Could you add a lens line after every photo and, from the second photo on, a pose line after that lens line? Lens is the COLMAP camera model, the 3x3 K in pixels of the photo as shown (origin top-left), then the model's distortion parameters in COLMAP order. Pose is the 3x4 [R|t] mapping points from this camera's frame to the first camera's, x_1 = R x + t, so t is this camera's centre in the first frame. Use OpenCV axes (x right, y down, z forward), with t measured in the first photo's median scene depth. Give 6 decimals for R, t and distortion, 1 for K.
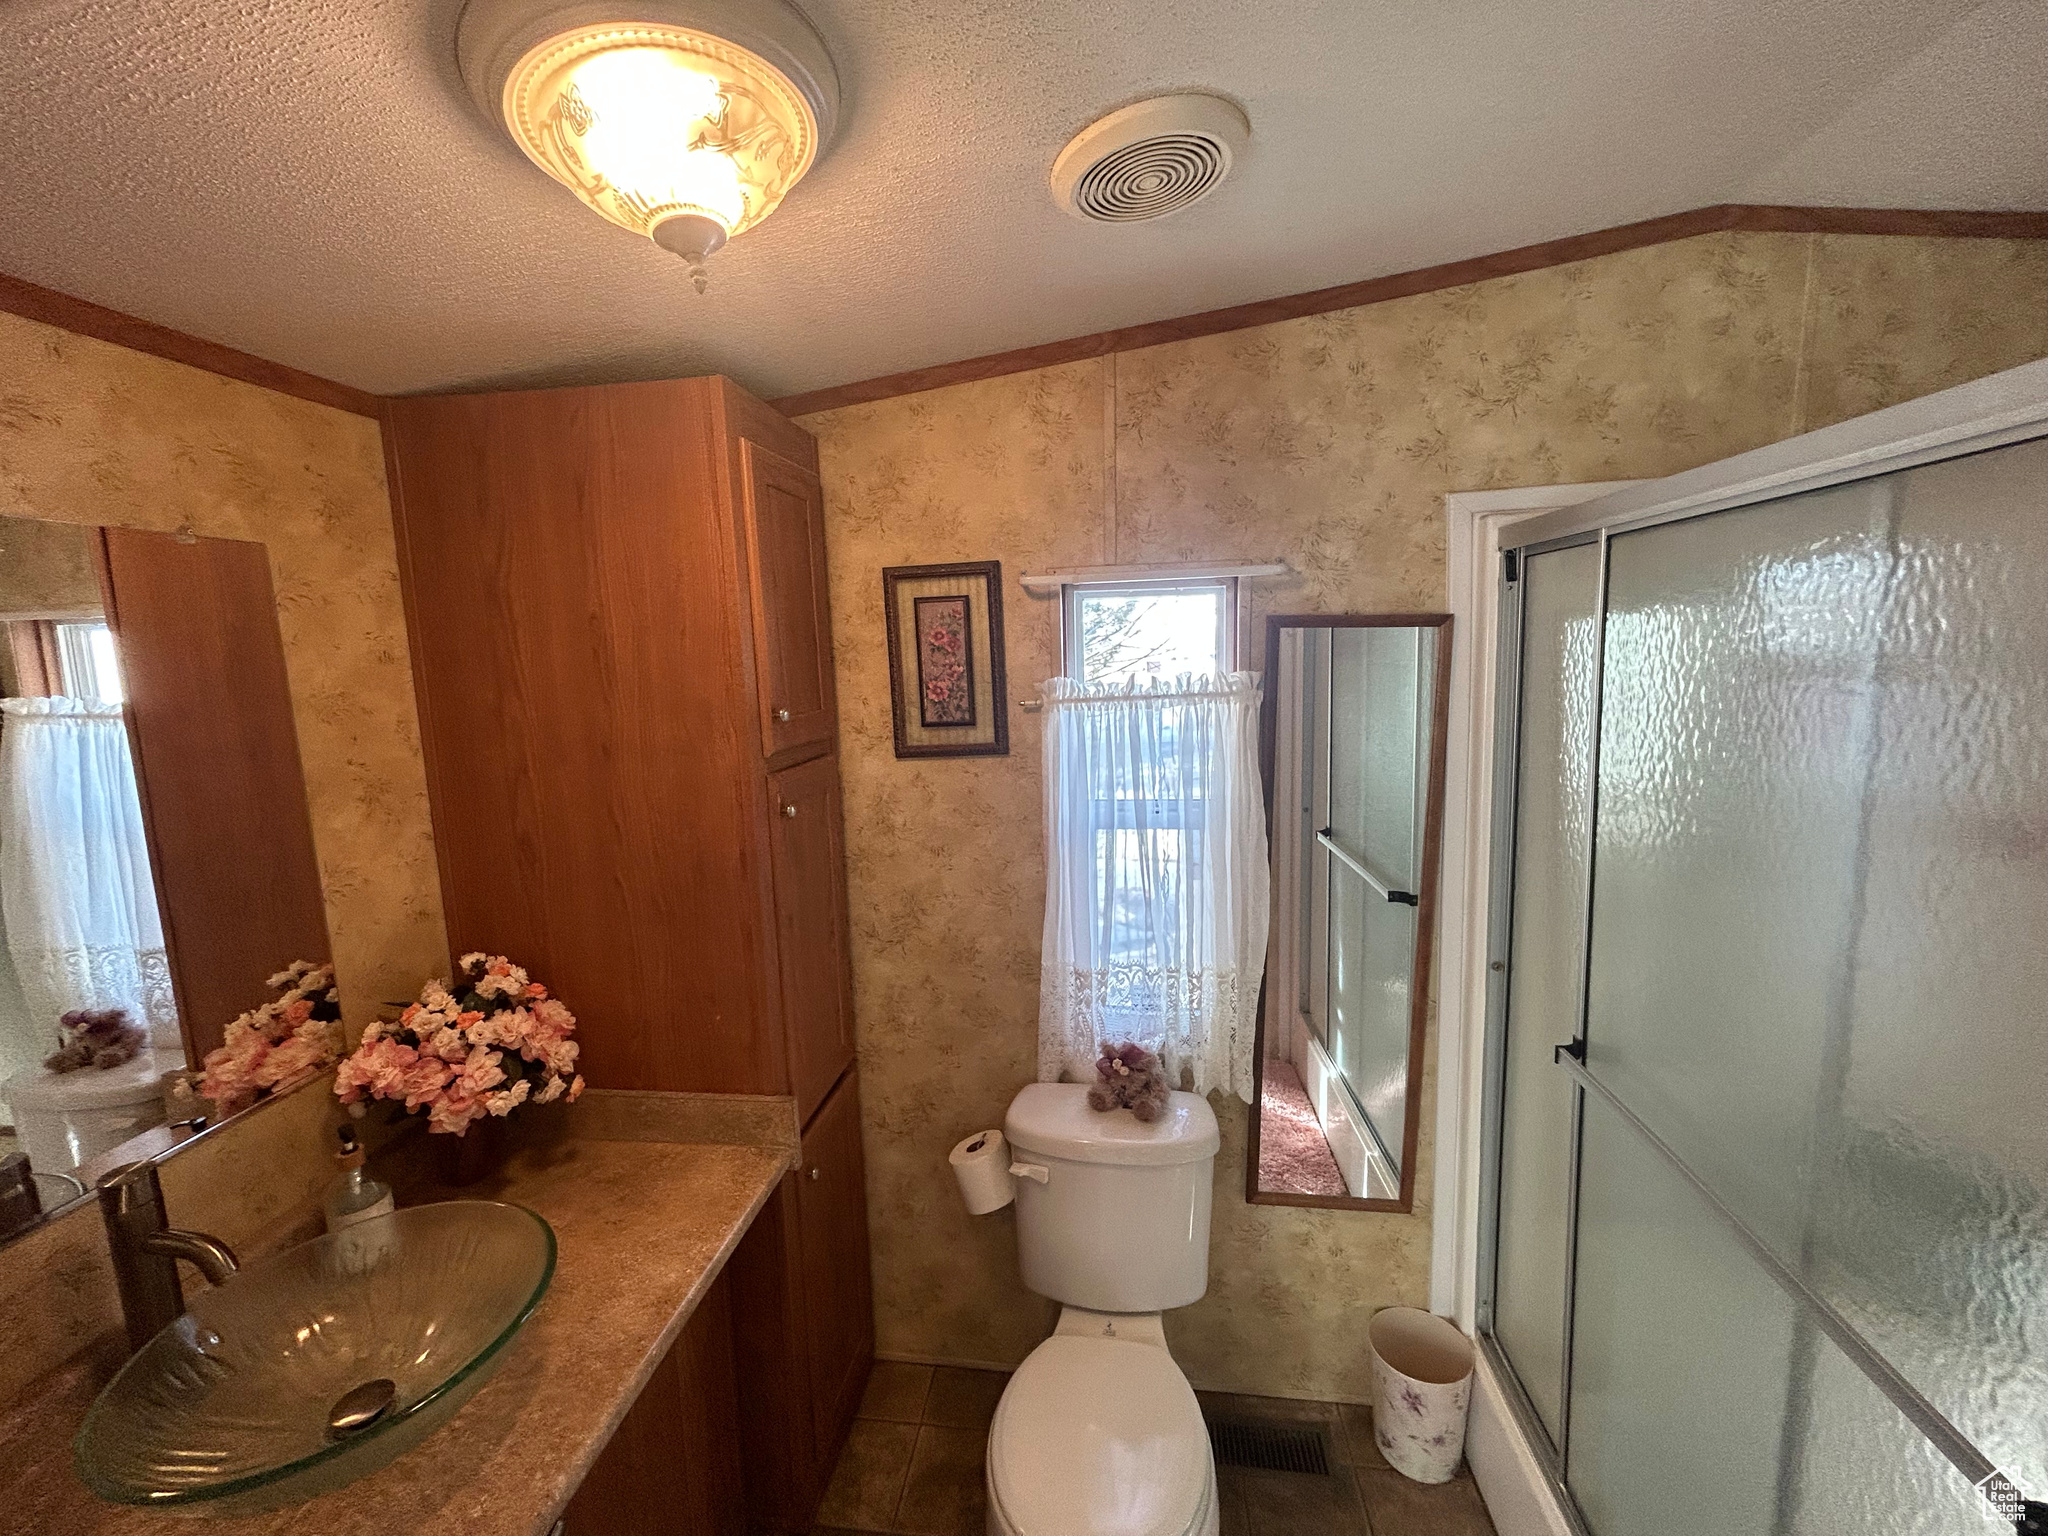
lens RADIAL K [[827.8, 0, 1033.7], [0, 827.8, 780.8], [0, 0, 1]] dist [-0.003575, 0.001511]
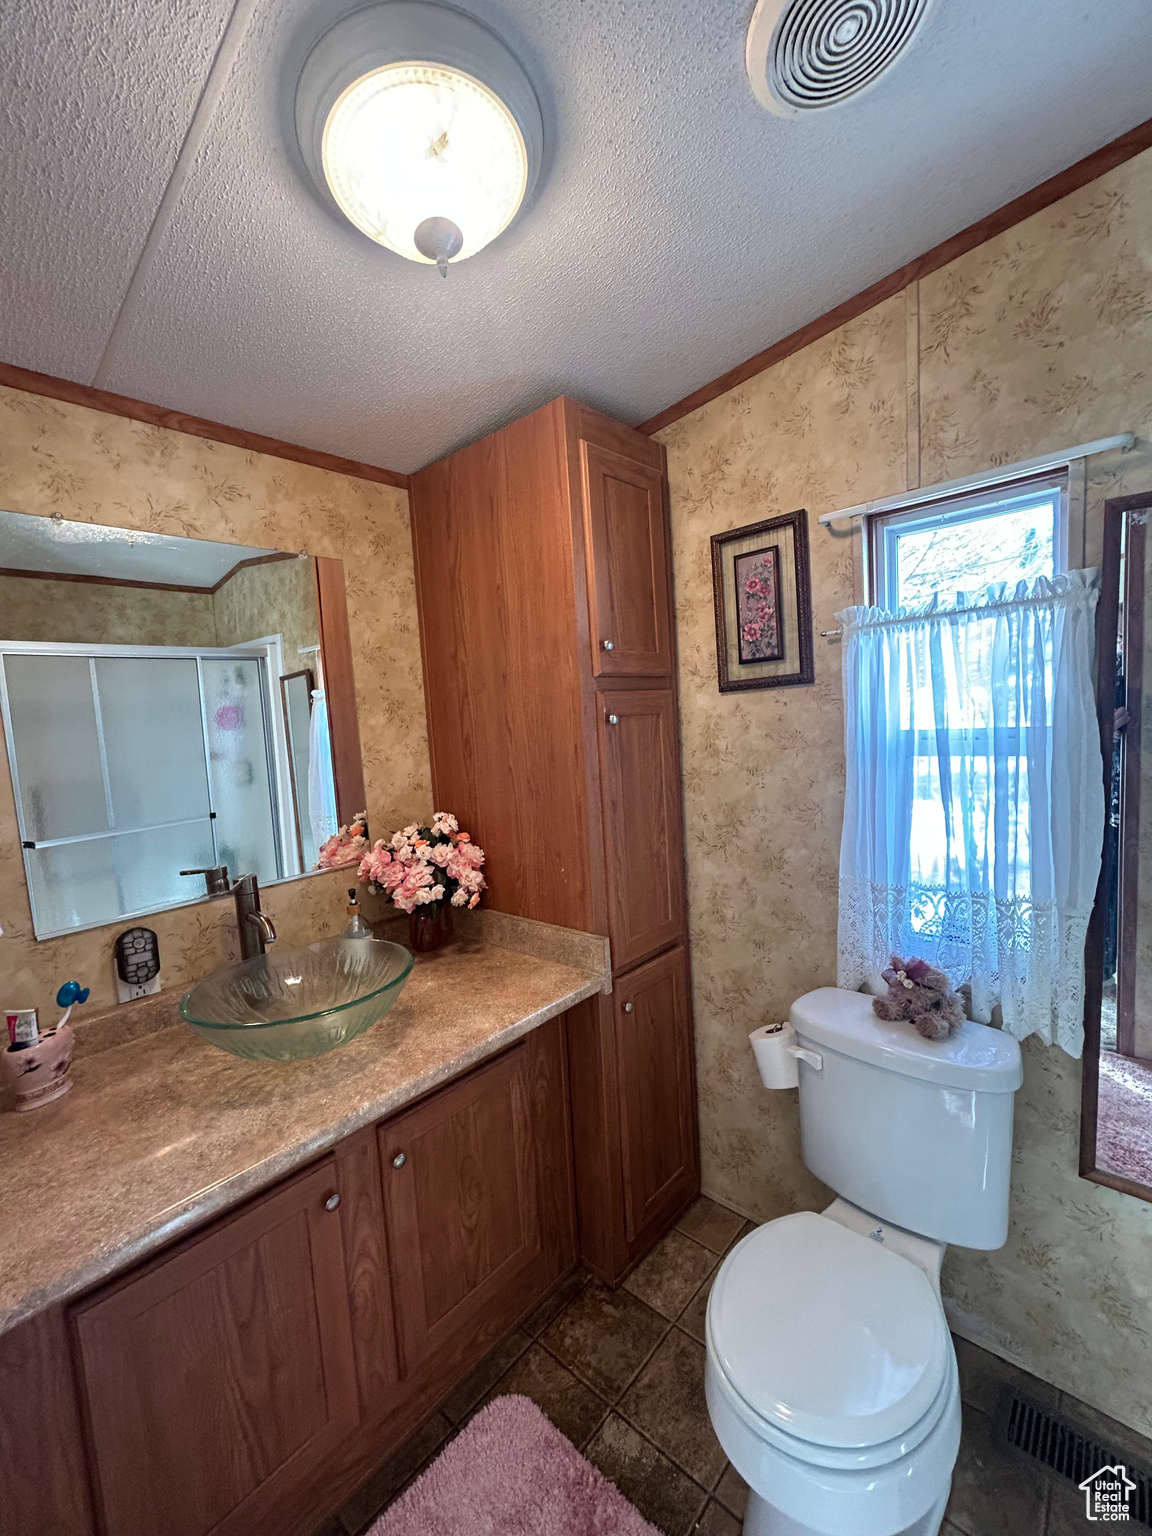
lens RADIAL K [[620.9, 0, 576.2], [0, 620.9, 775.3], [0, 0, 1]] dist [-0.003575, 0.001511]
pose [[0.823412, 0.031048, -0.566594, 0.189514], [-0.049227, 0.998646, -0.016816, 0.125298], [0.565305, 0.041738, 0.823825, 0.134466]]
